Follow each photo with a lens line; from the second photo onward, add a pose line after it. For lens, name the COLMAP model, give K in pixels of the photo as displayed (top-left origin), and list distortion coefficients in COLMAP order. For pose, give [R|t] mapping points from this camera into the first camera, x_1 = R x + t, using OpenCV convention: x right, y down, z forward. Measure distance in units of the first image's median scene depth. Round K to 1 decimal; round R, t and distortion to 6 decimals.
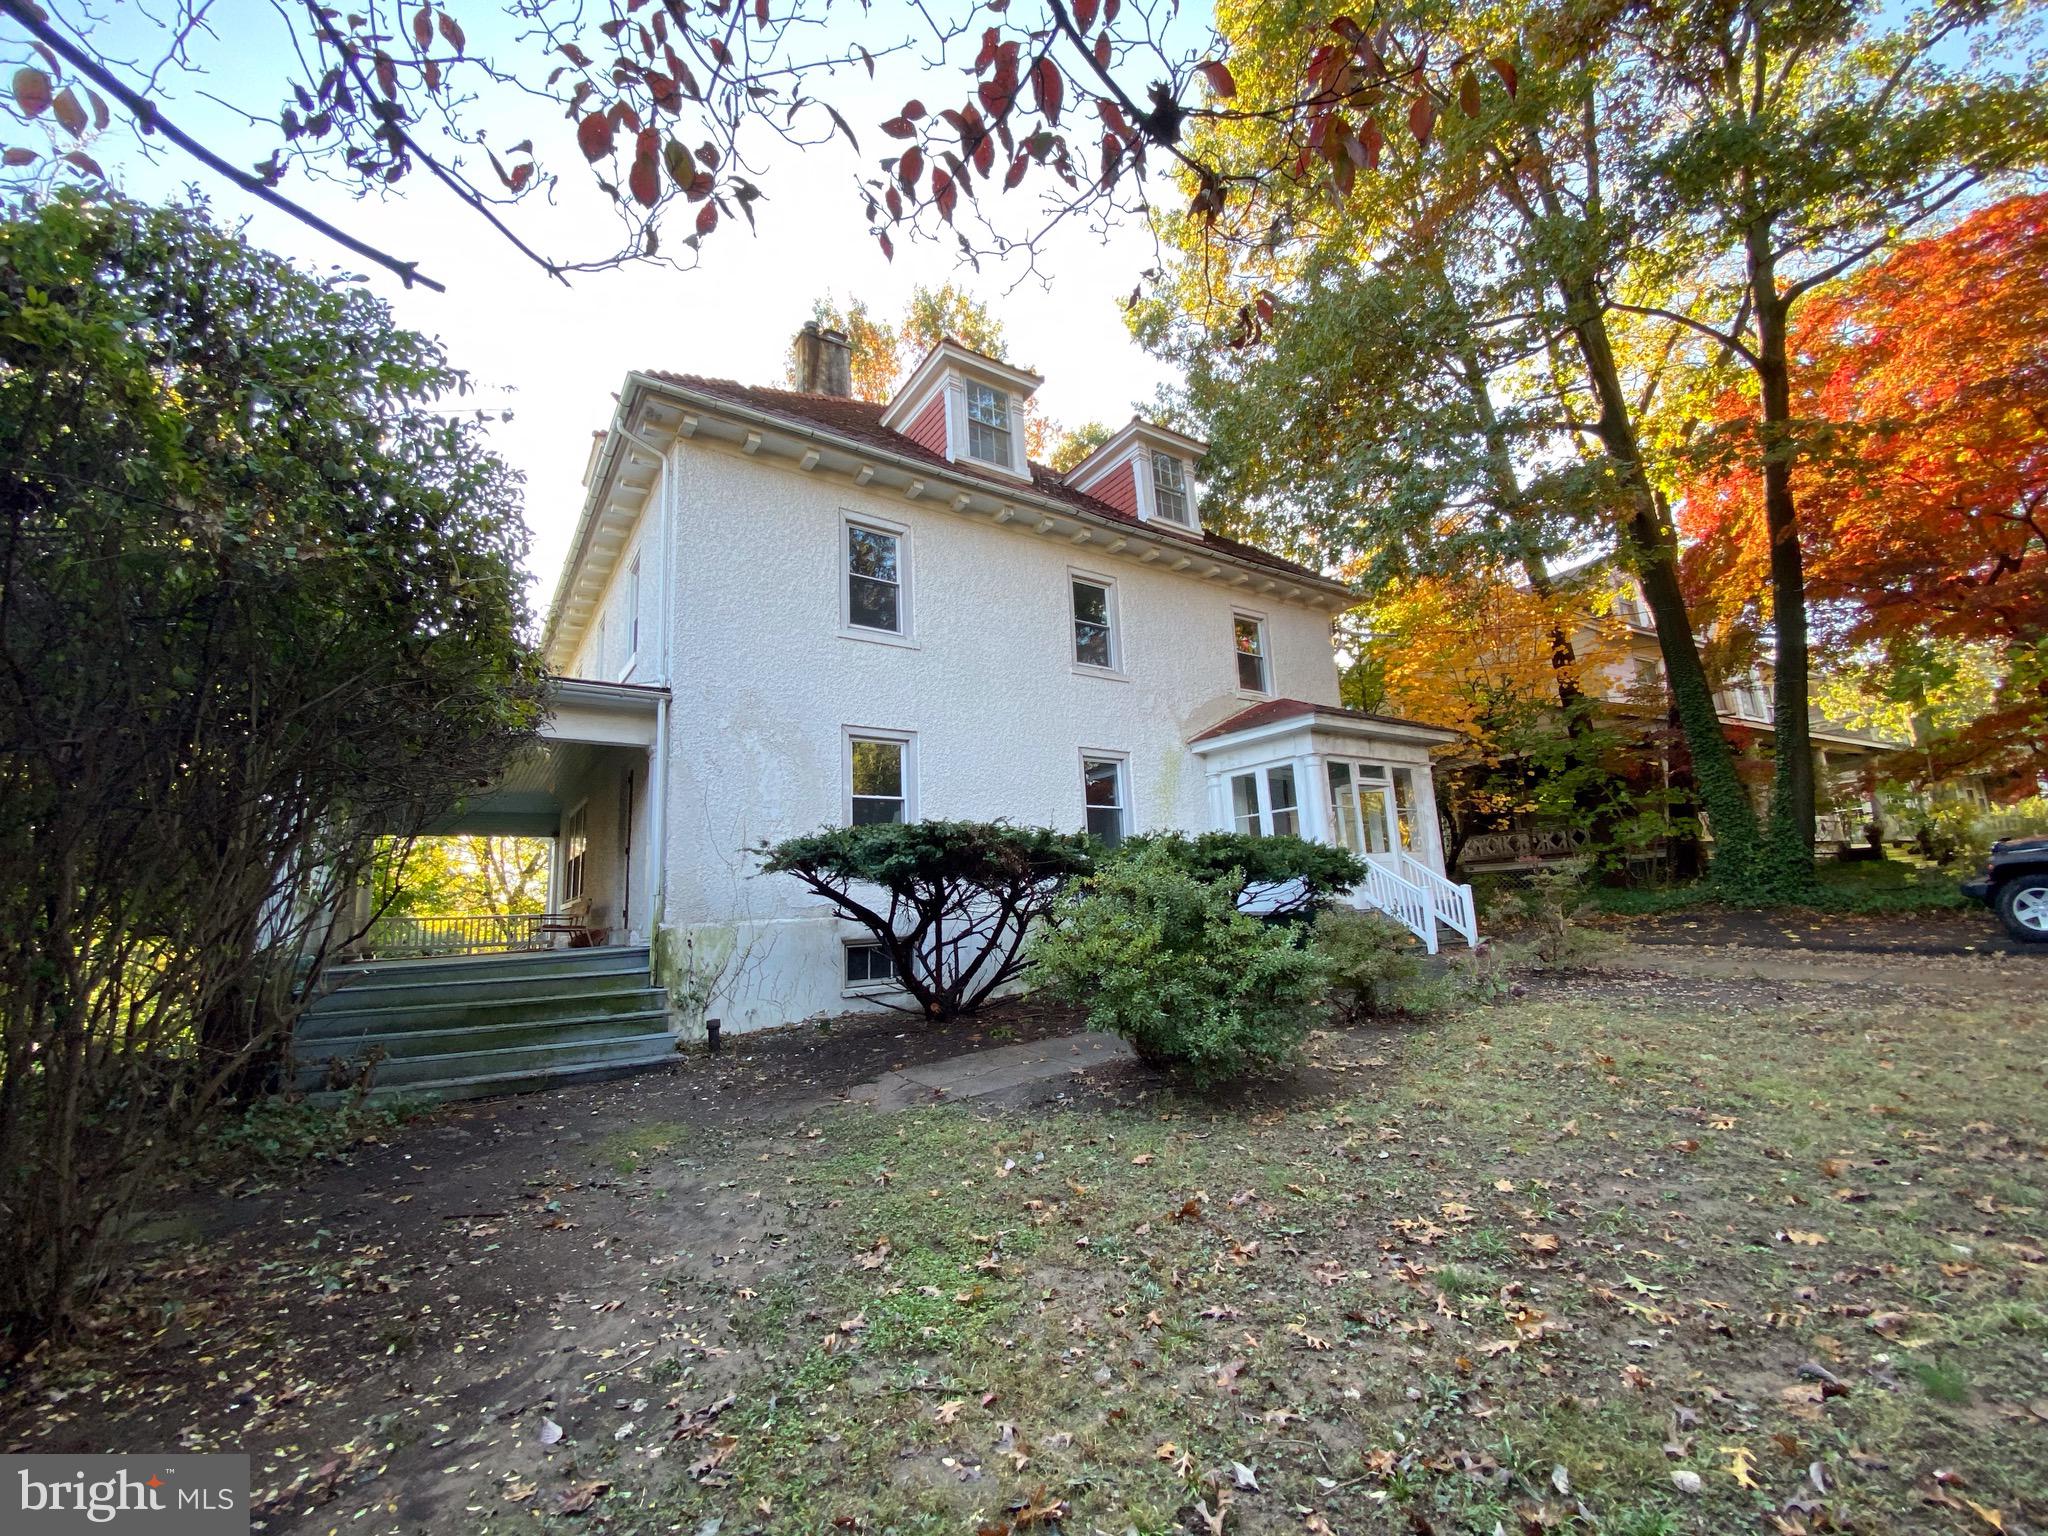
lens RADIAL K [[841.7, 0, 1029.5], [0, 841.7, 763.1], [0, 0, 1]] dist [-0.001530, -0.012040]
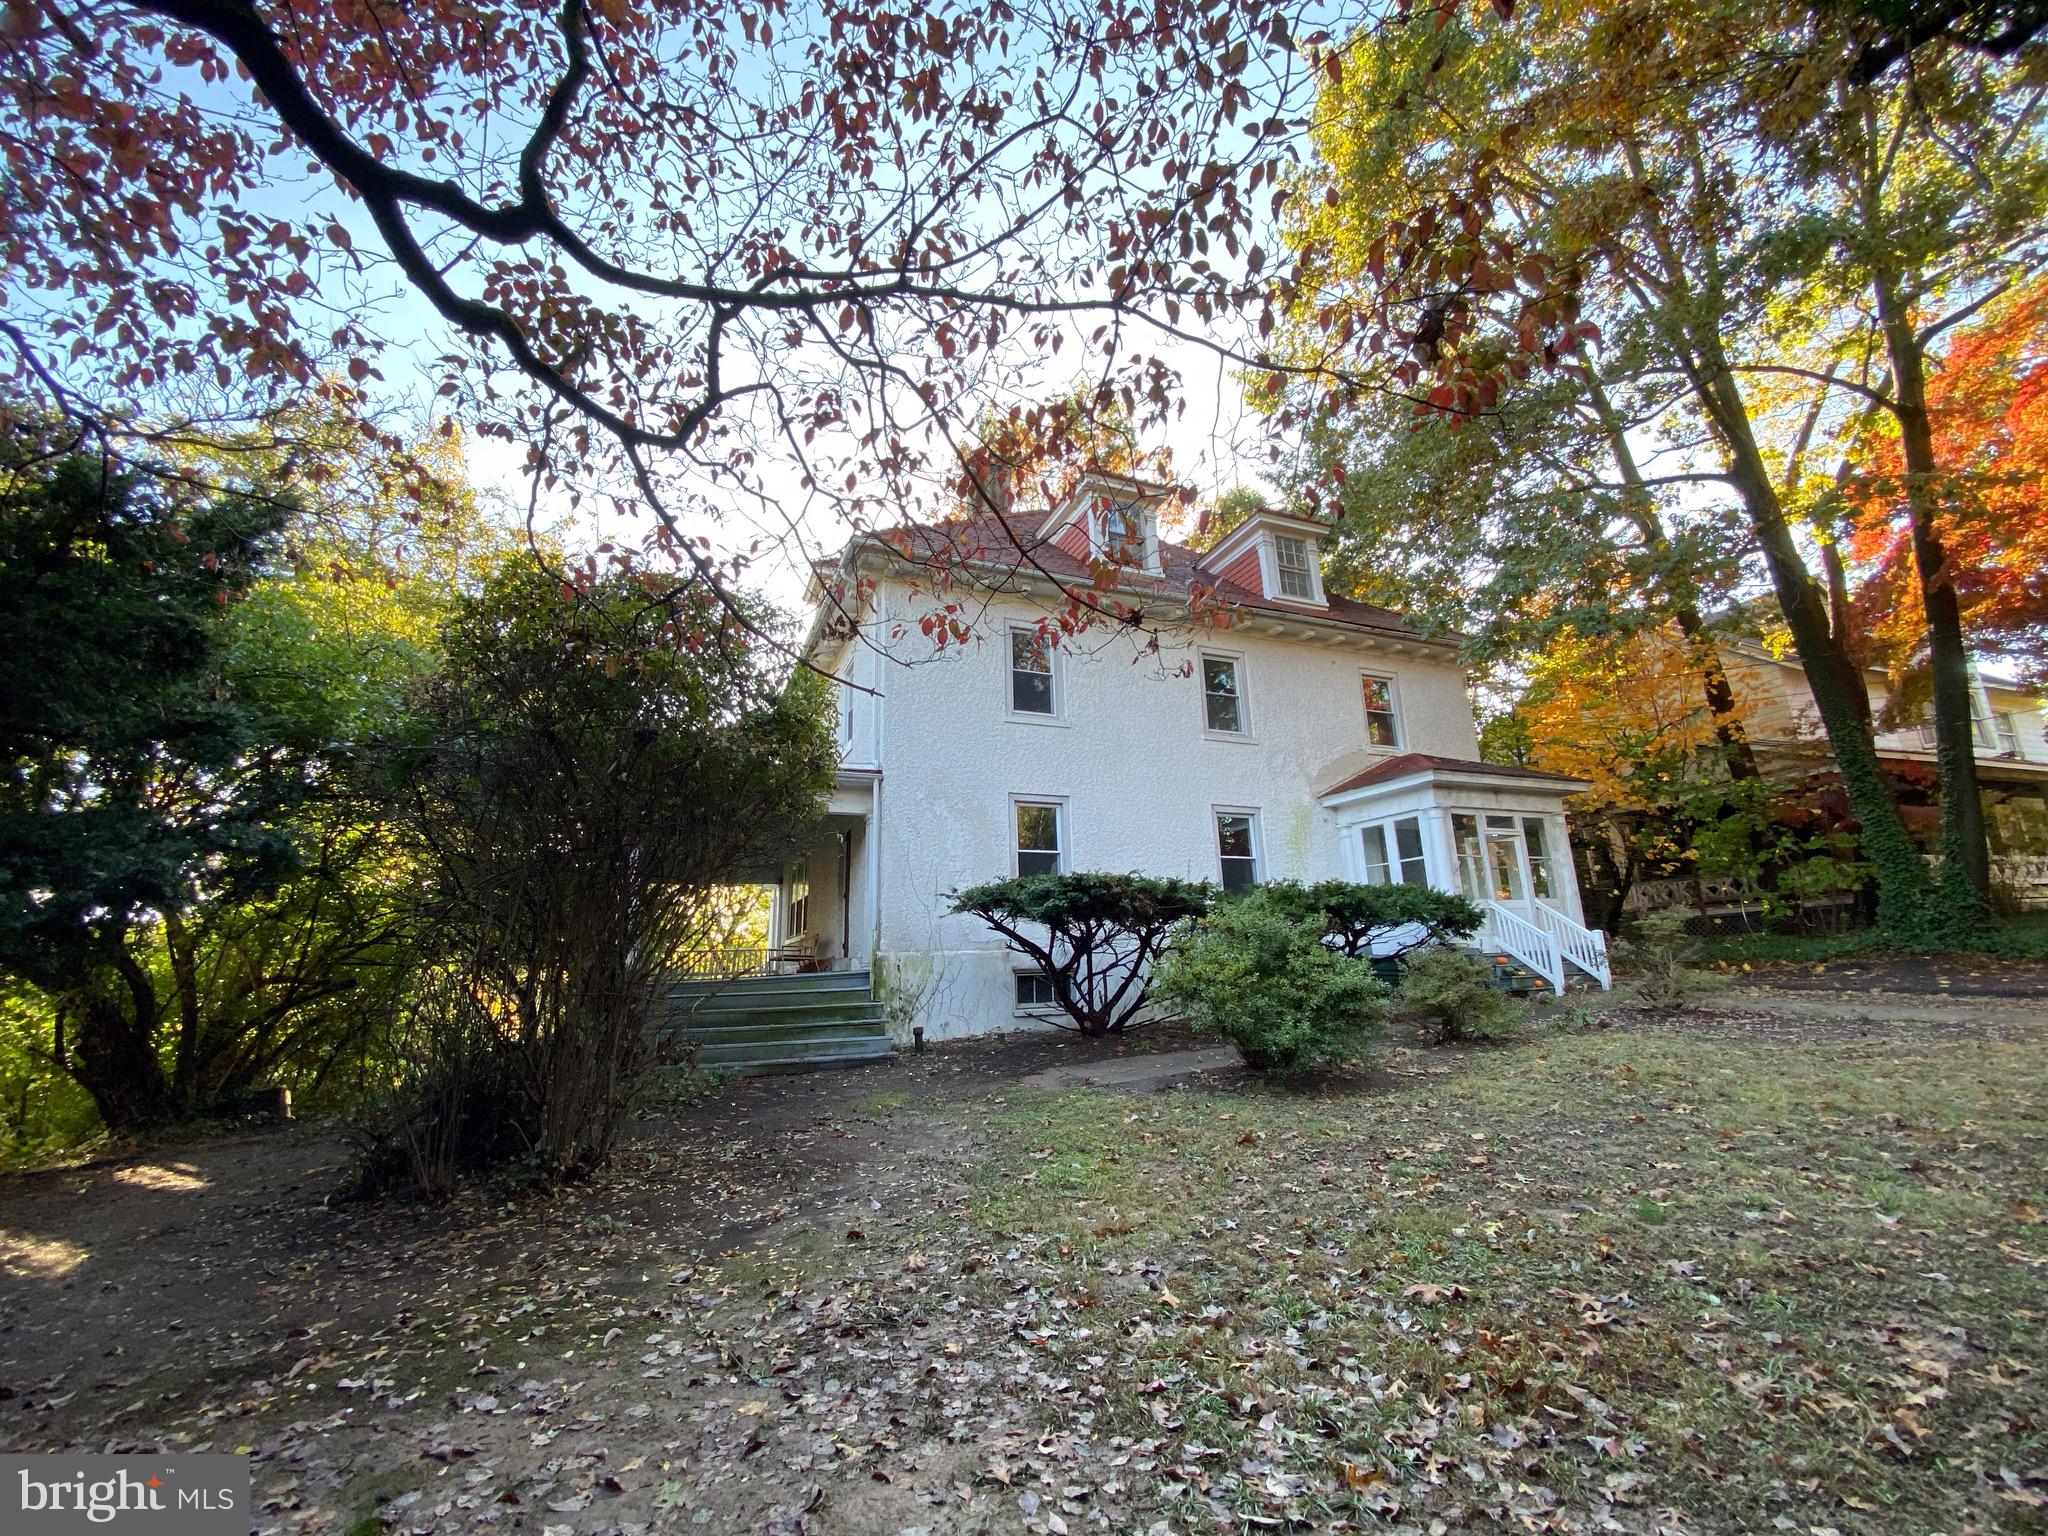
lens RADIAL K [[841.7, 0, 1010.6], [0, 841.7, 761.2], [0, 0, 1]] dist [-0.001530, -0.012040]
pose [[0.977387, -0.030813, -0.209201, 0.040117], [0.019161, 0.998162, -0.057494, -0.022750], [0.210588, 0.052185, 0.976181, -0.213417]]
